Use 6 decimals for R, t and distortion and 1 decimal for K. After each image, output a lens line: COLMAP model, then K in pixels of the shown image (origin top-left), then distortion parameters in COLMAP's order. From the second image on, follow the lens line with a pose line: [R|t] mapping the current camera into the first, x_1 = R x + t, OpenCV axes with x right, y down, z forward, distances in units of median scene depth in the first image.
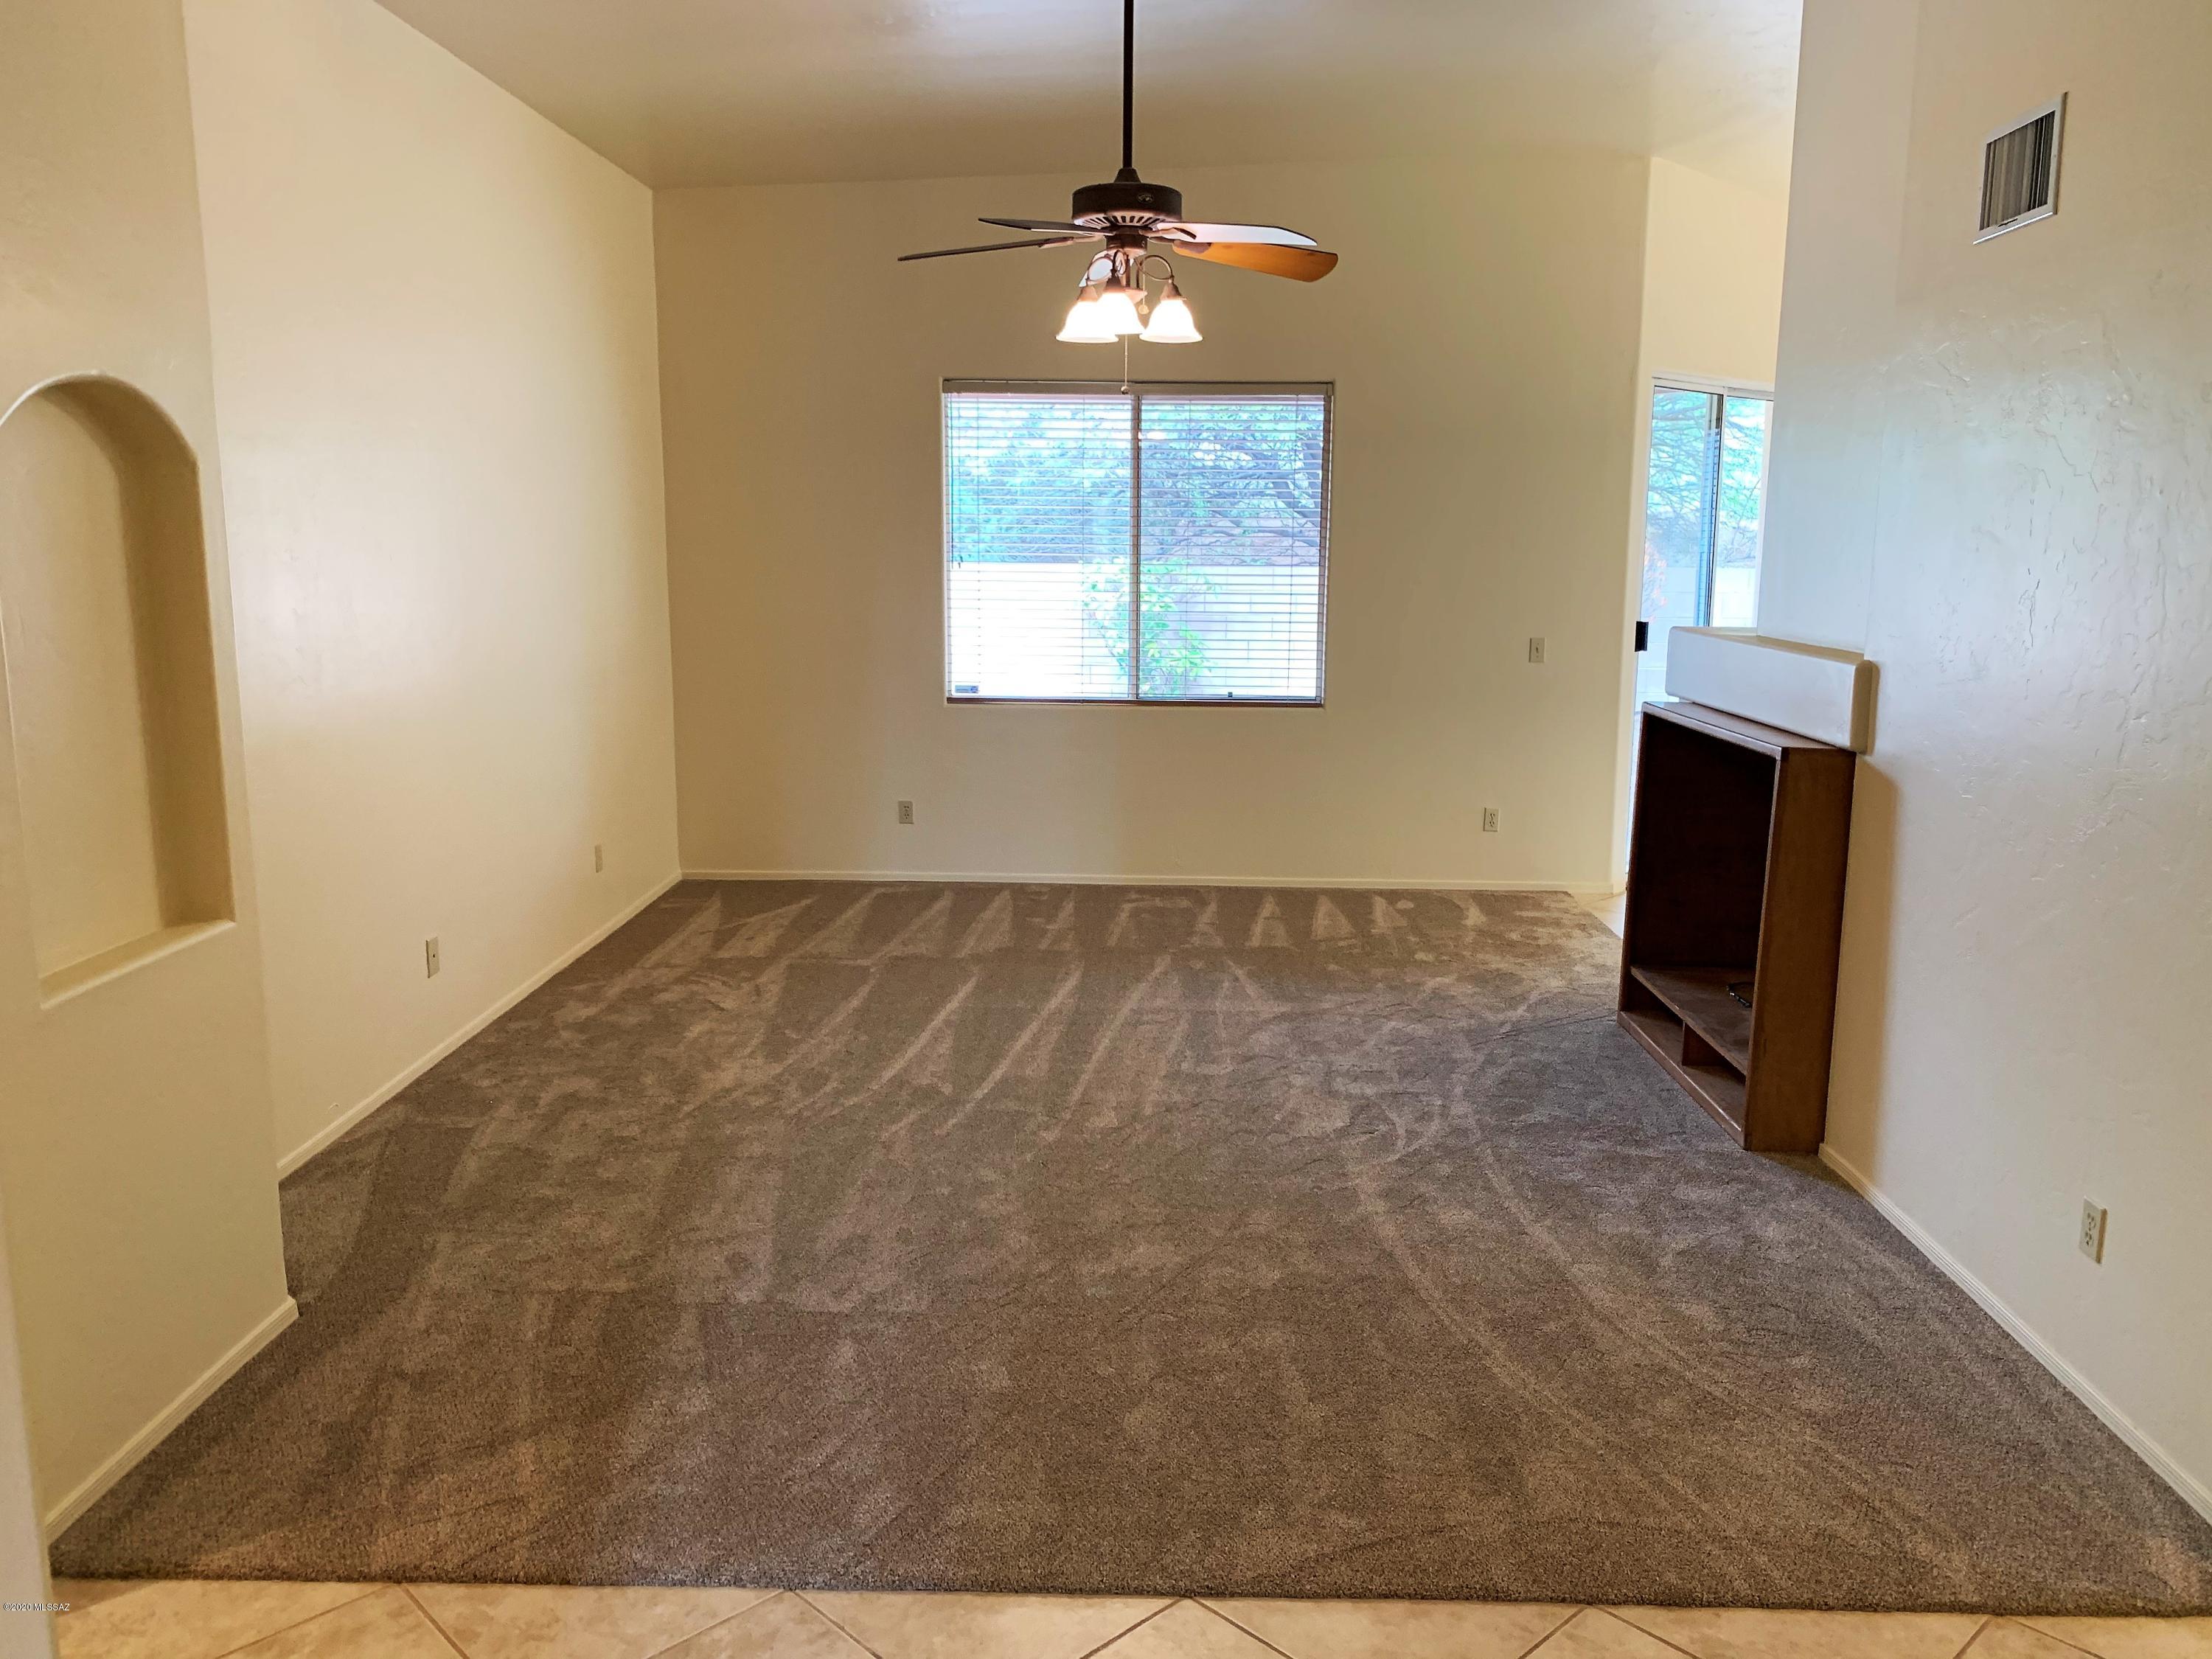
lens RADIAL K [[1711.2, 0, 1106.0], [0, 1711.2, 829.5], [0, 0, 1]] dist [0.113134, -0.204055]
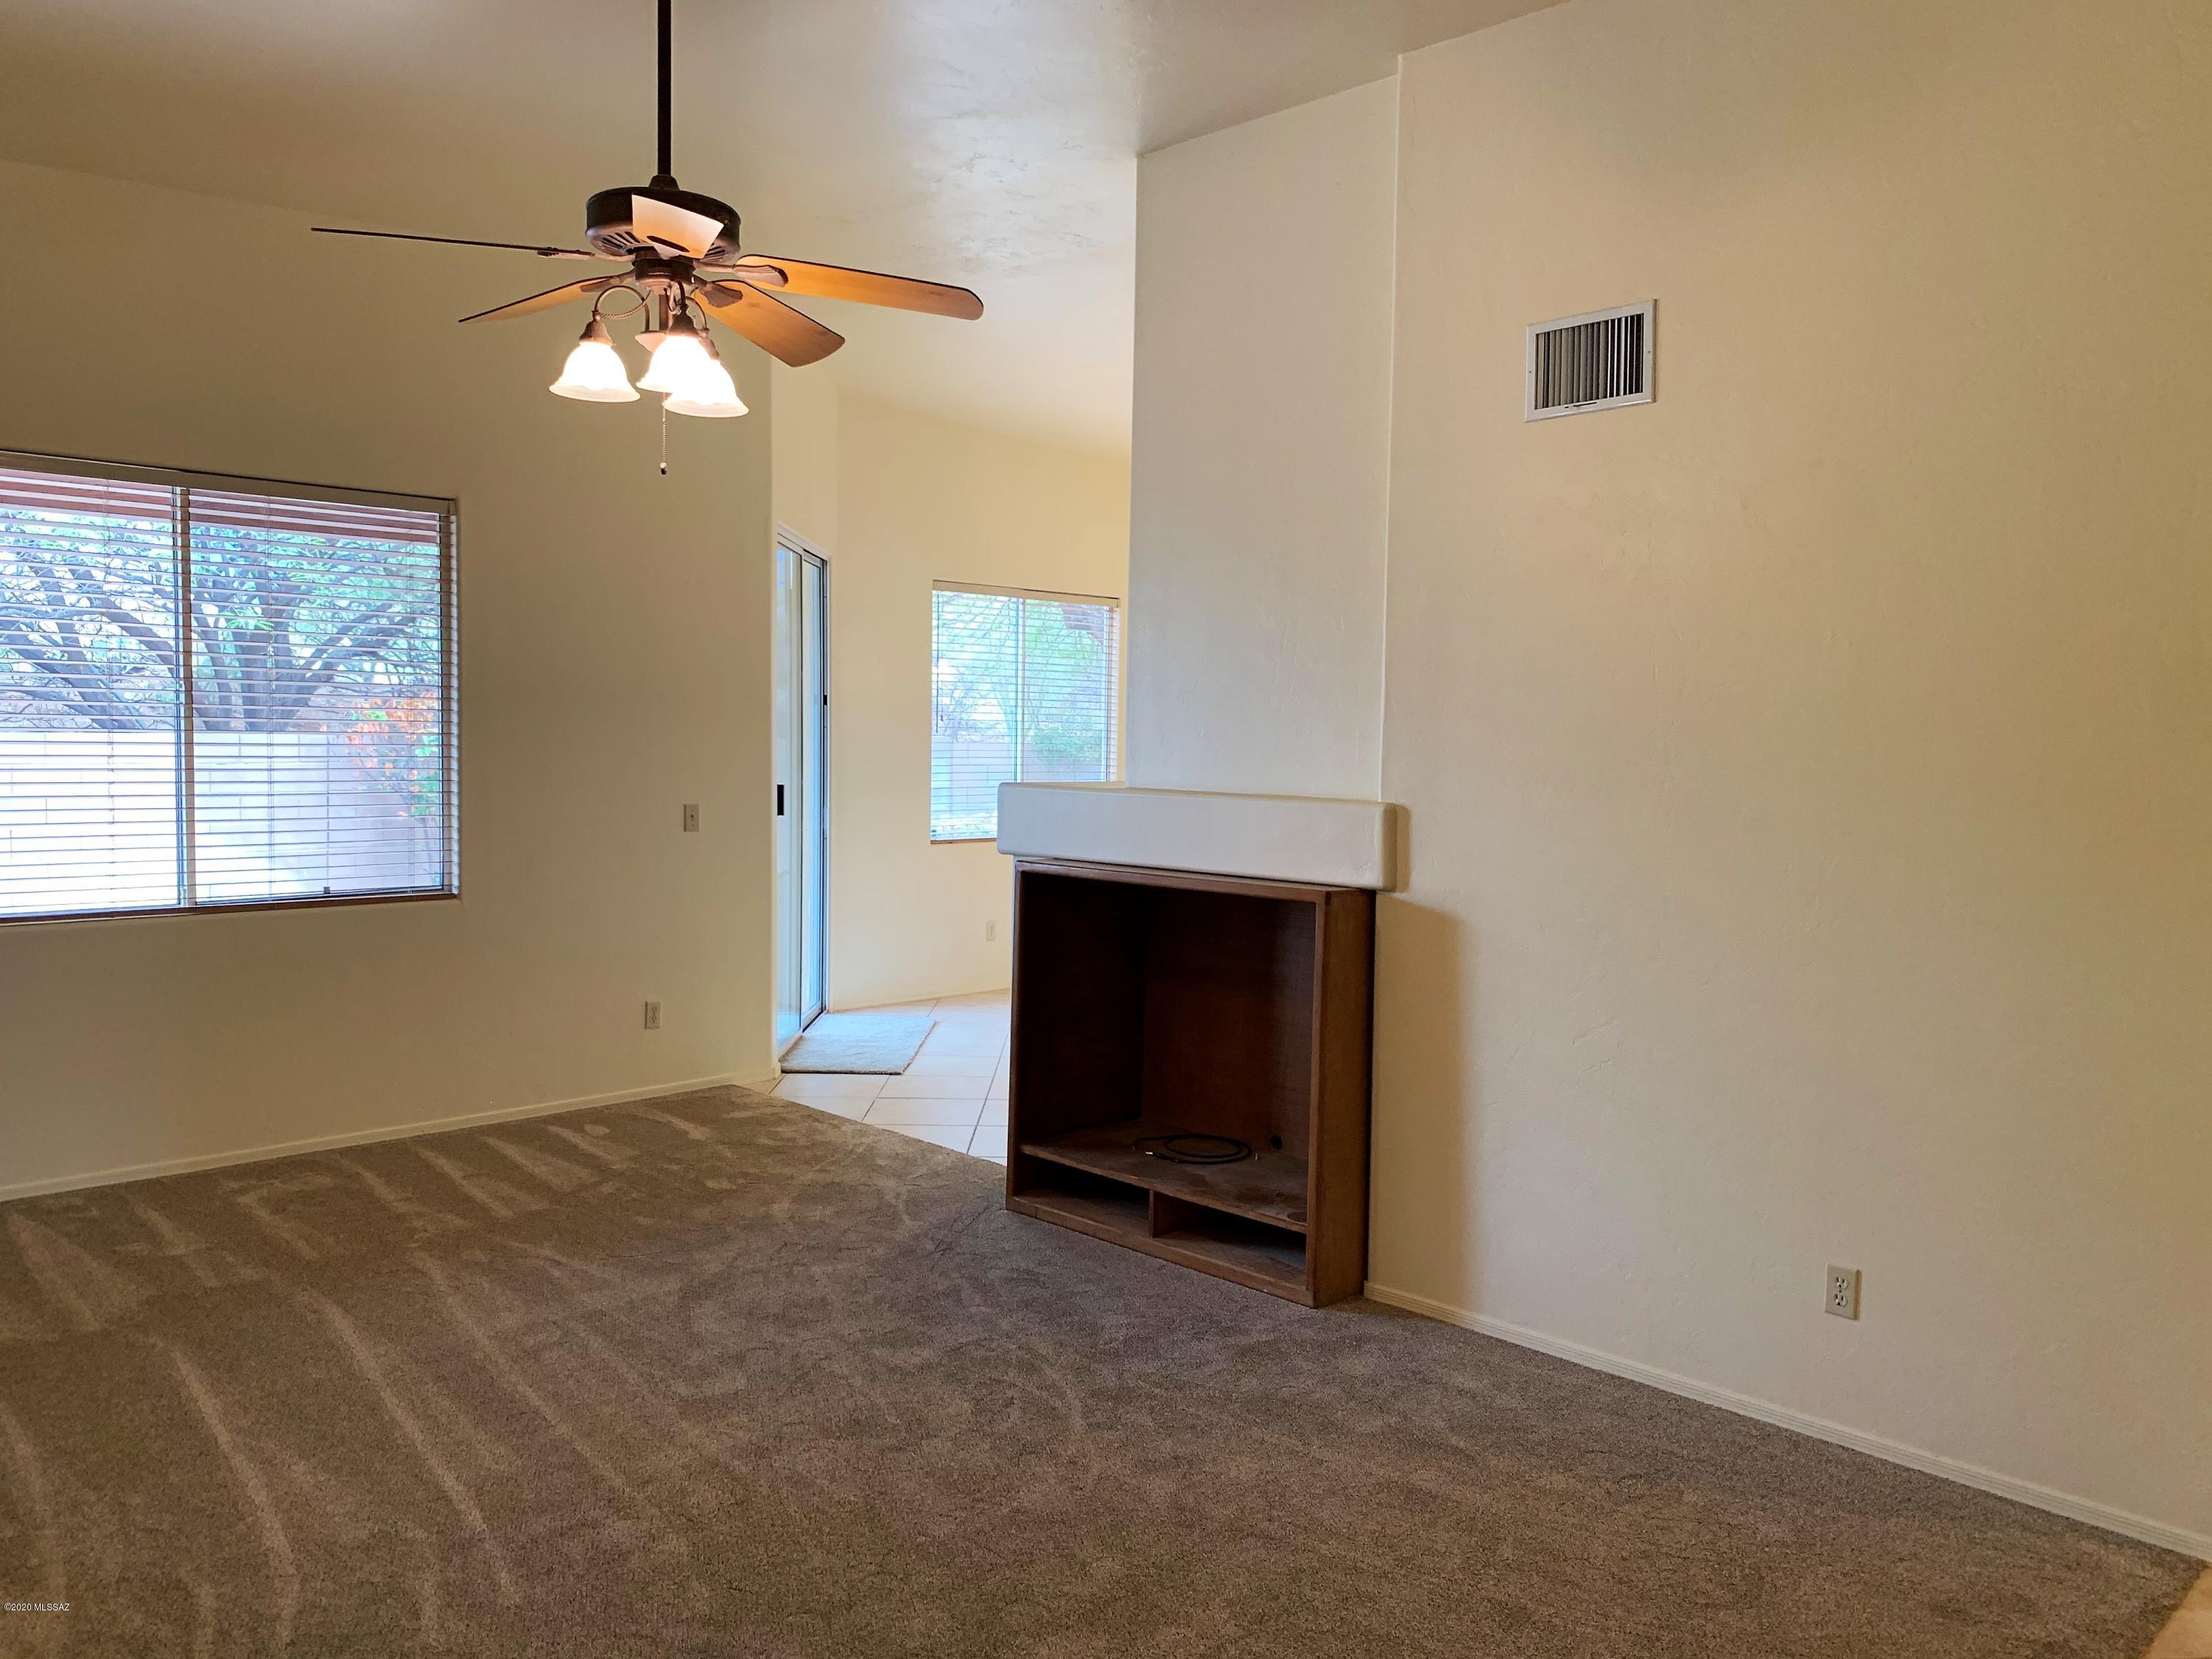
lens RADIAL K [[1699.2, 0, 1106.0], [0, 1699.2, 829.5], [0, 0, 1]] dist [0.041793, -0.068345]
pose [[0.683088, -0.040679, 0.729203, -0.356004], [0.114635, 0.992043, -0.052044, -0.040440], [-0.721284, 0.119143, 0.682316, 0.357769]]
